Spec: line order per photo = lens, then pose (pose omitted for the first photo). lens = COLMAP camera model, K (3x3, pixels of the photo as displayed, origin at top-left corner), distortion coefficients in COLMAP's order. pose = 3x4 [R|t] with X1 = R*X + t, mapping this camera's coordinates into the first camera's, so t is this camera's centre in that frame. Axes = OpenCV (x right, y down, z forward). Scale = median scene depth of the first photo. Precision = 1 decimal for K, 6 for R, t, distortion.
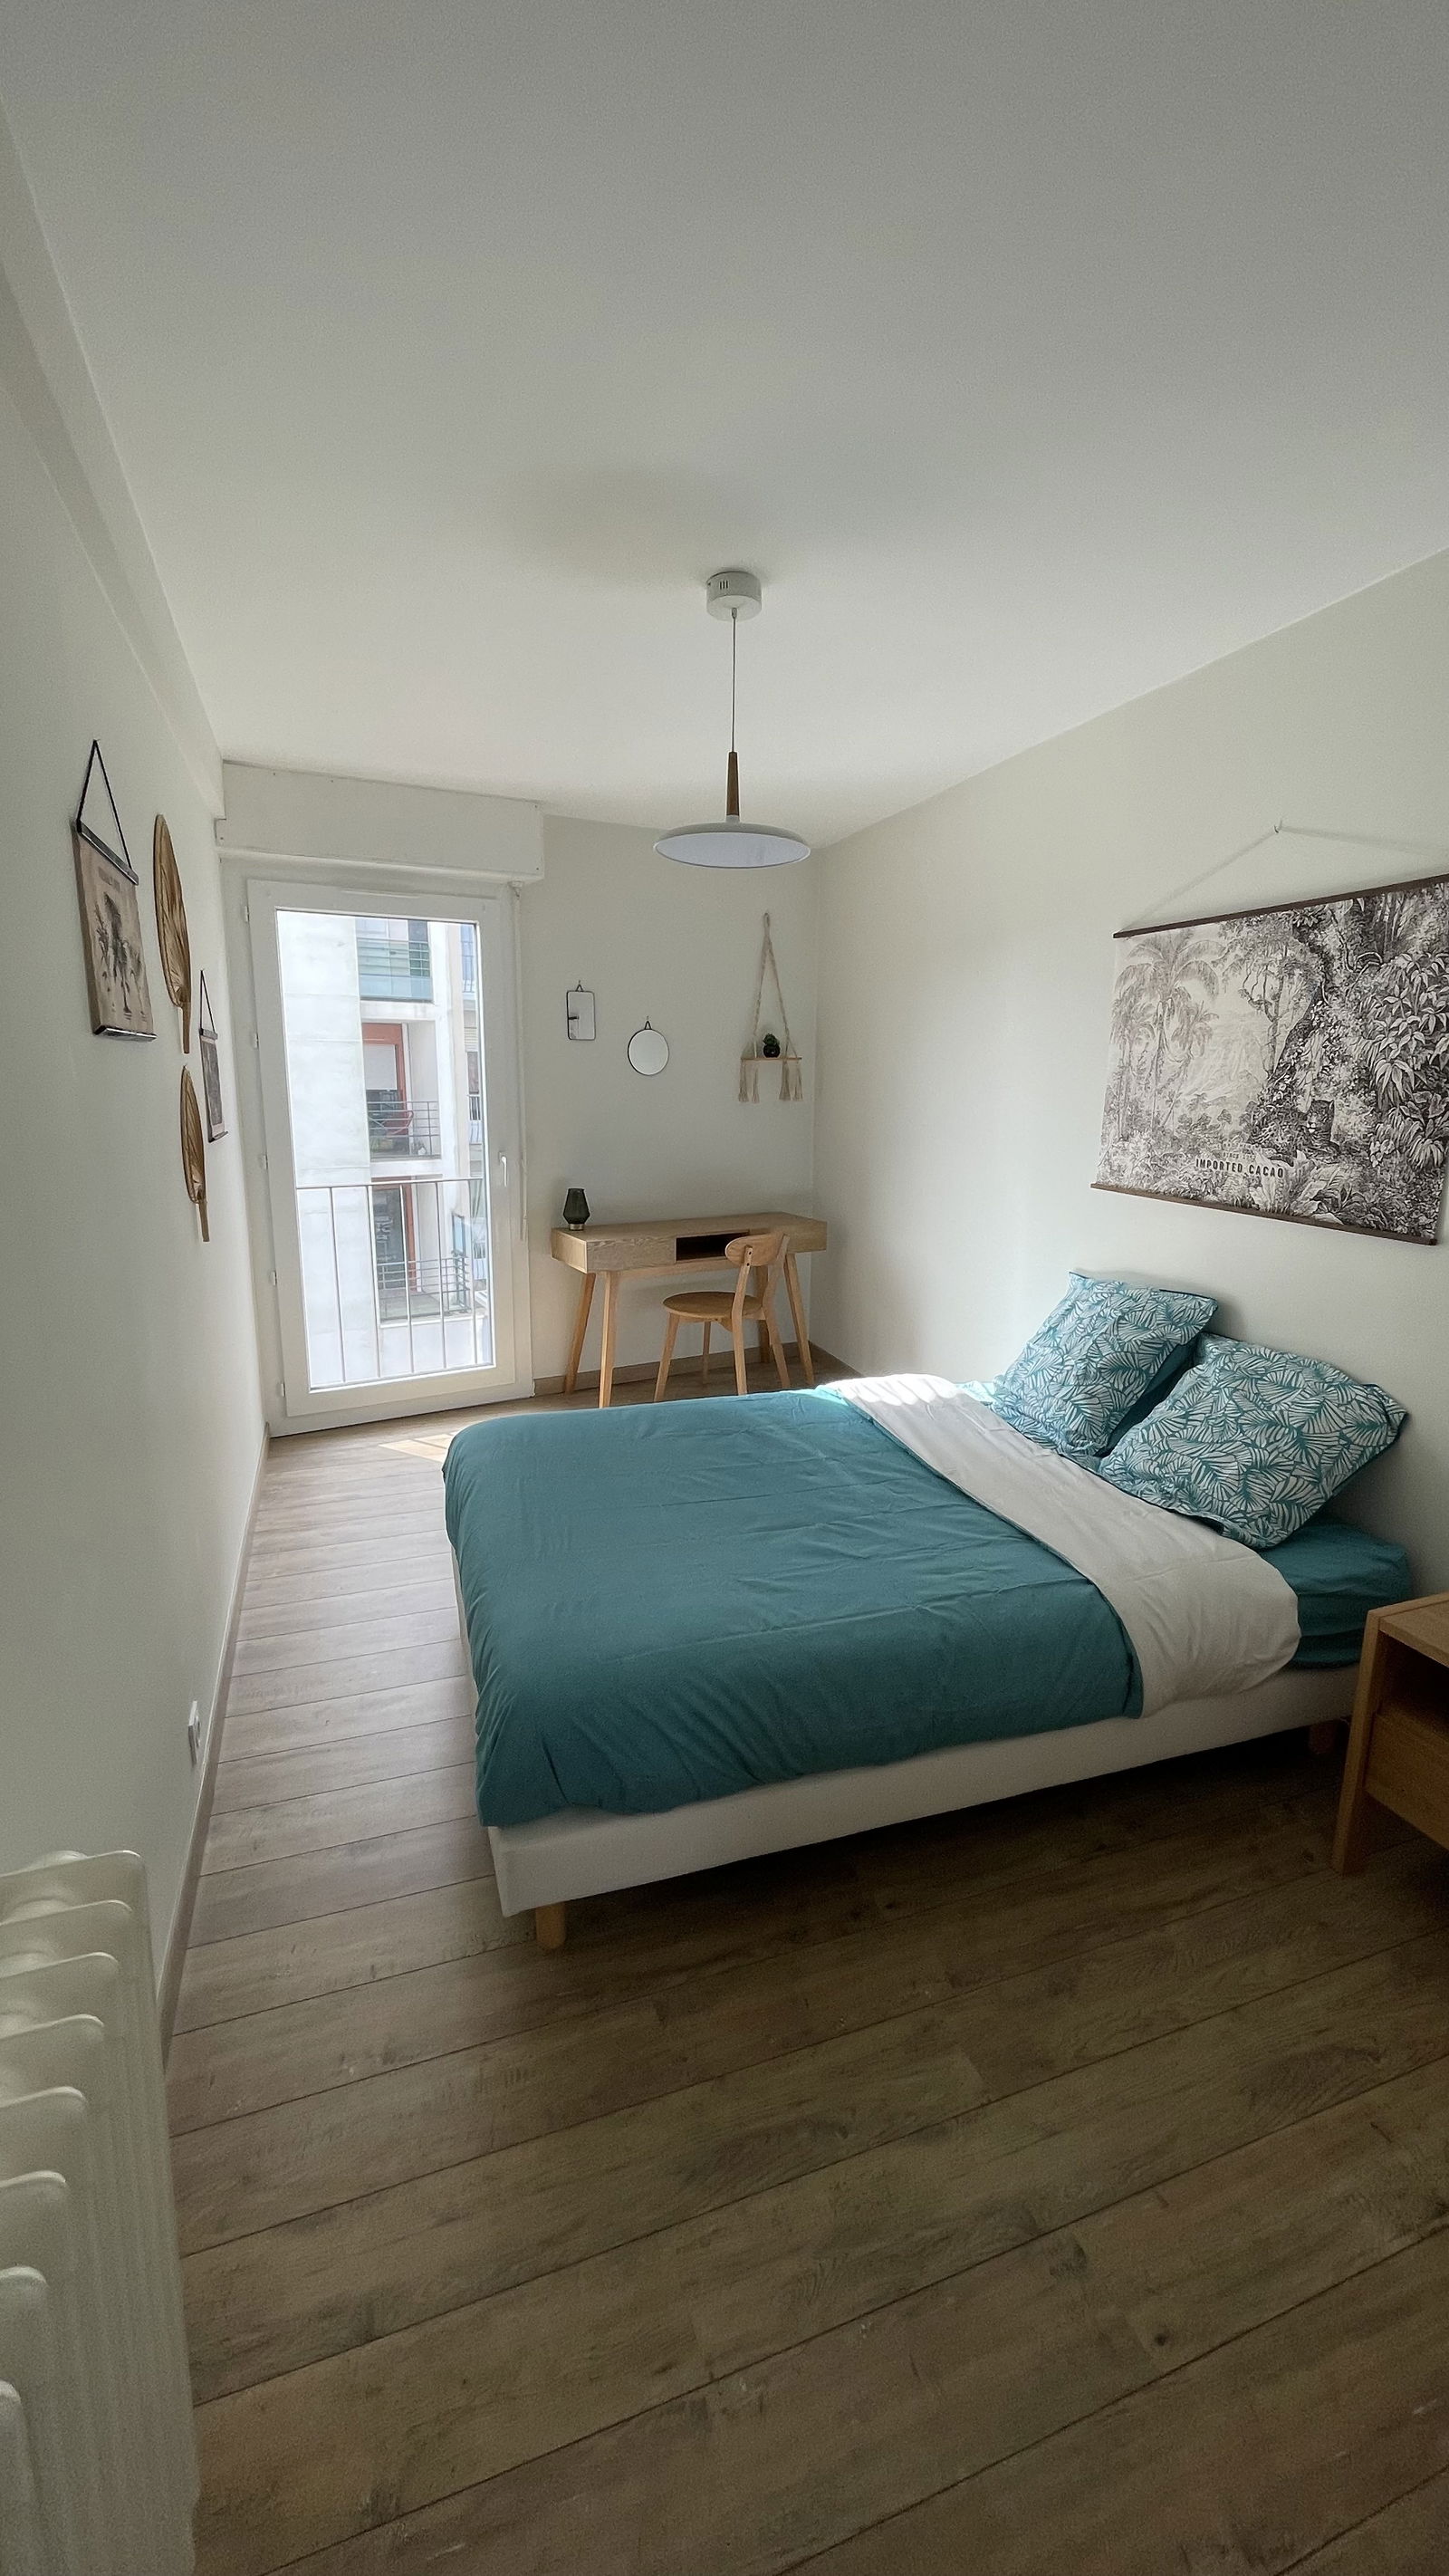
lens RADIAL K [[1051.3, 0, 710.1], [0, 1051.3, 1285.2], [0, 0, 1]] dist [0.020617, -0.000188]
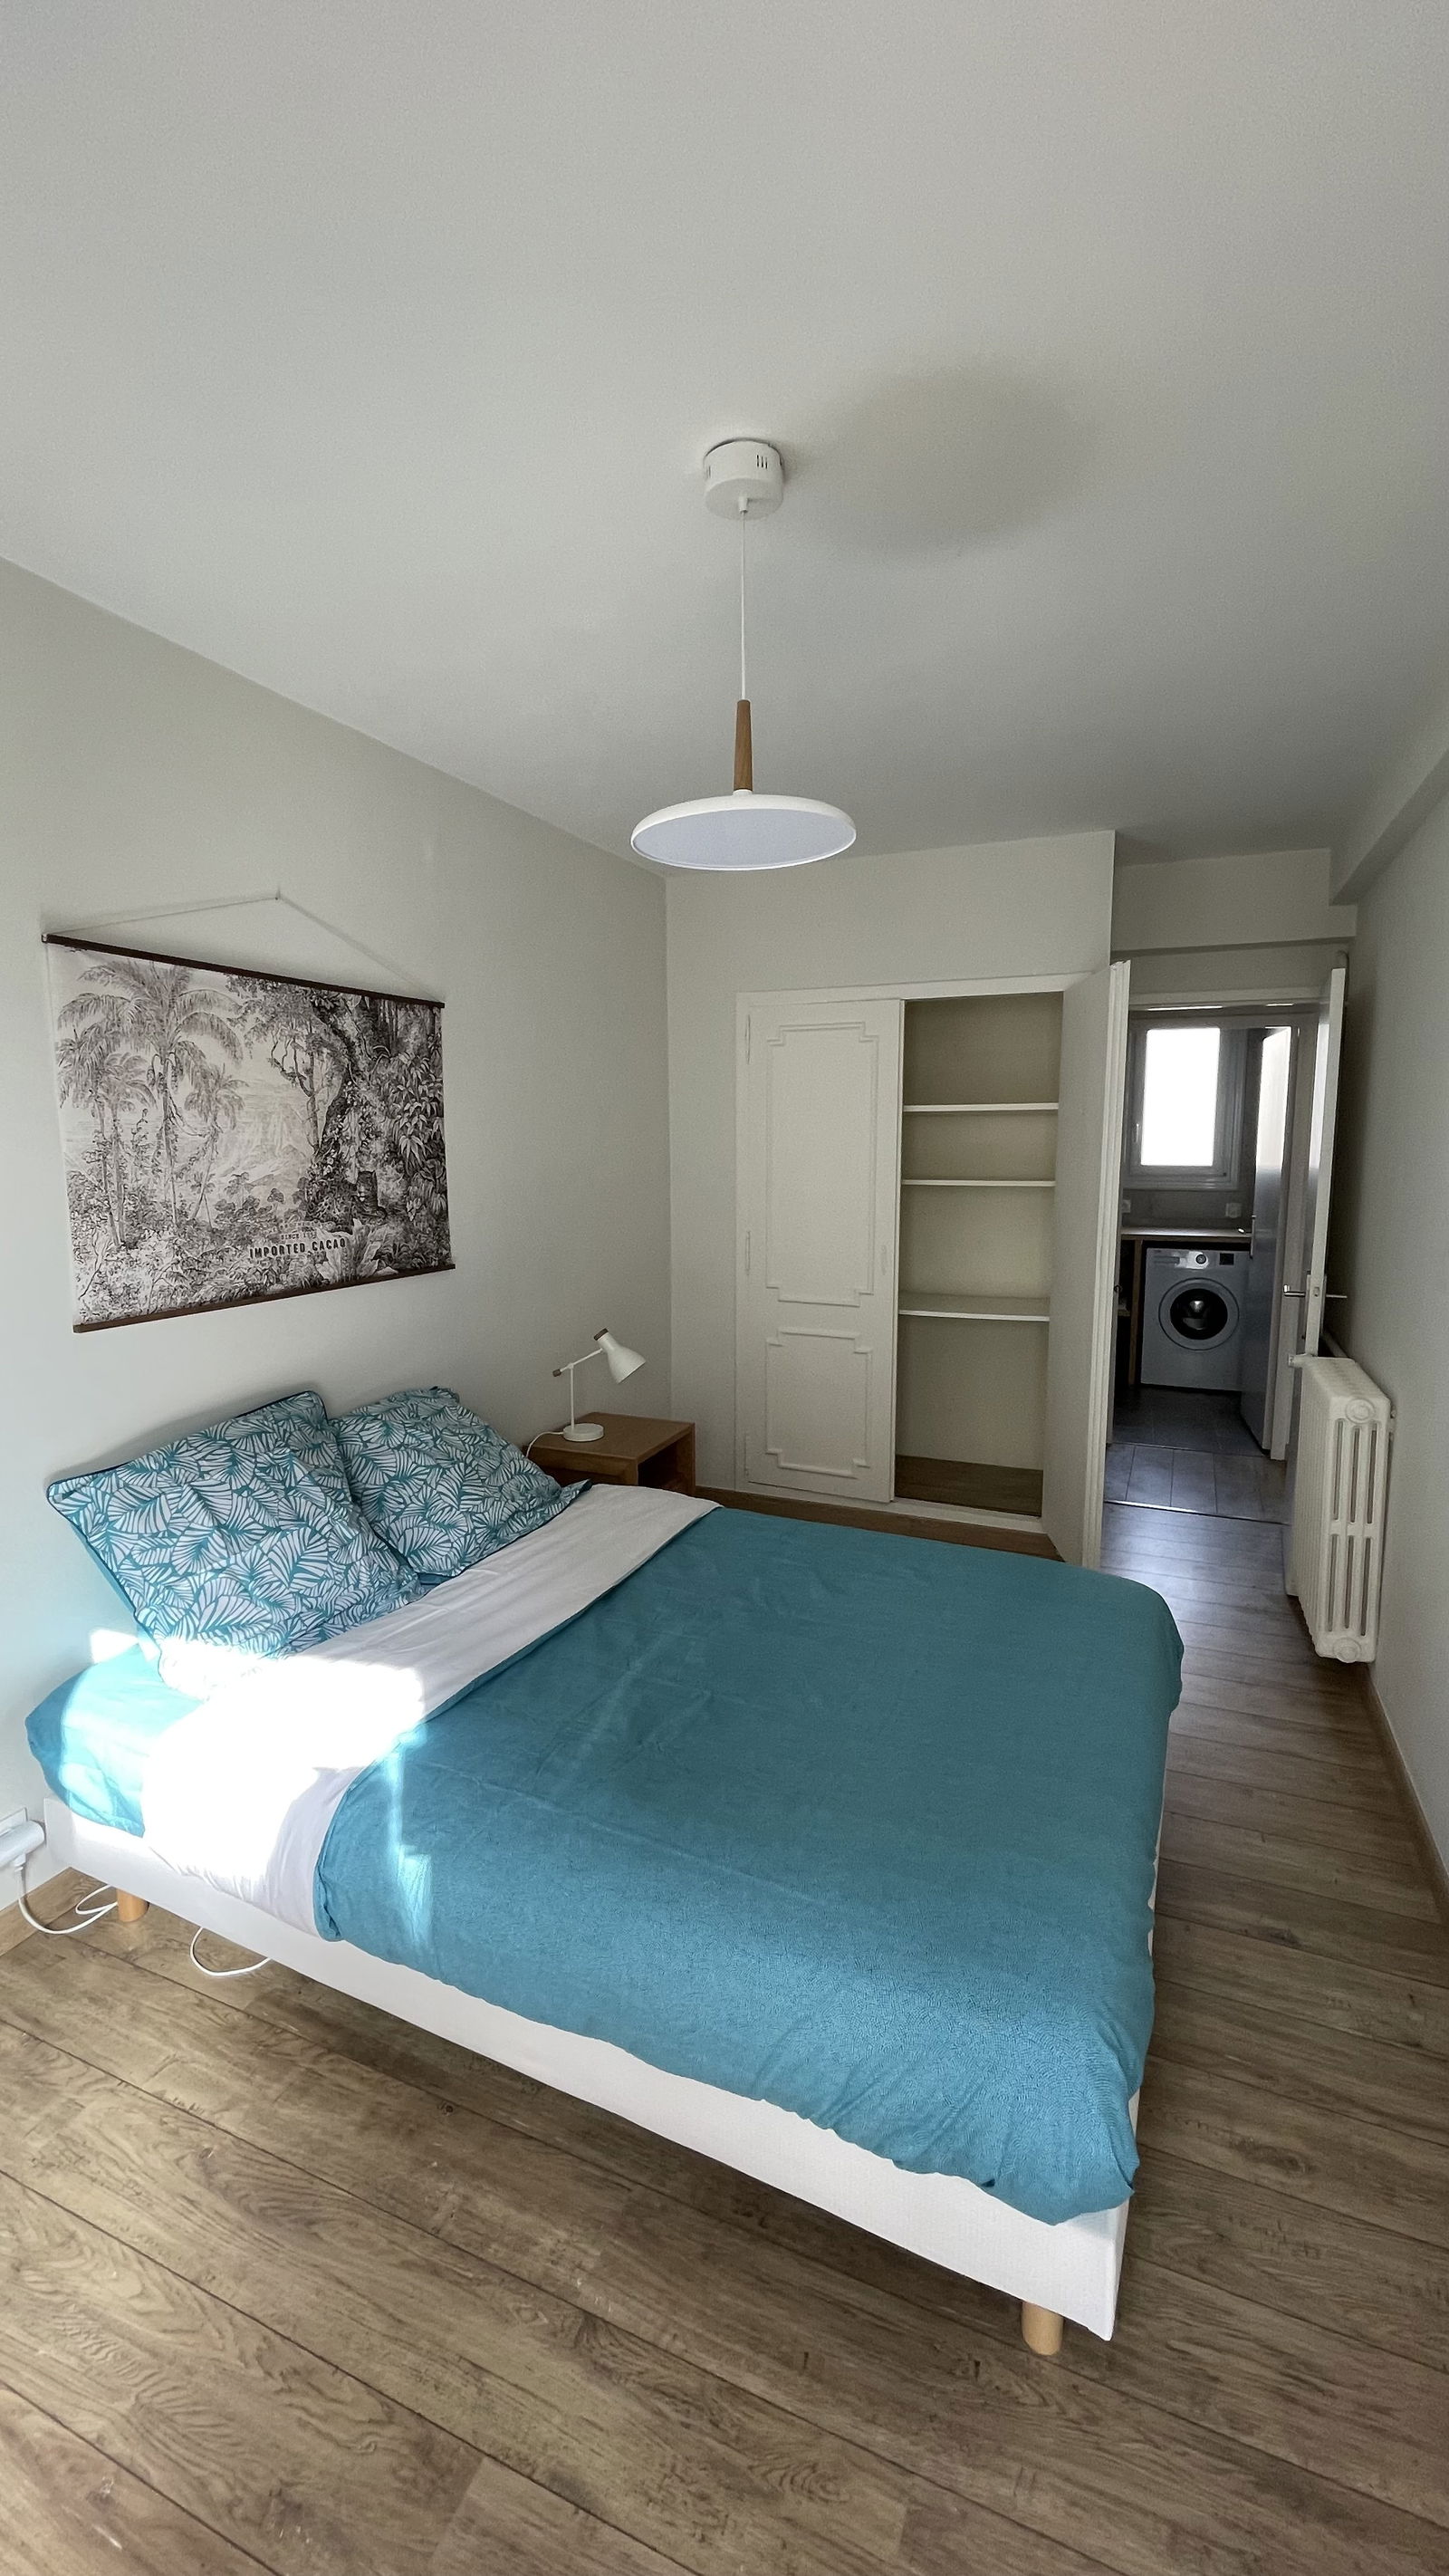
lens RADIAL K [[1051.3, 0, 710.3], [0, 1051.3, 1291.5], [0, 0, 1]] dist [0.020617, -0.000188]
pose [[-0.724774, -0.072577, 0.685153, -0.413846], [0.168478, 0.945578, 0.278384, -0.278405], [-0.668070, 0.317199, -0.673103, 1.423078]]
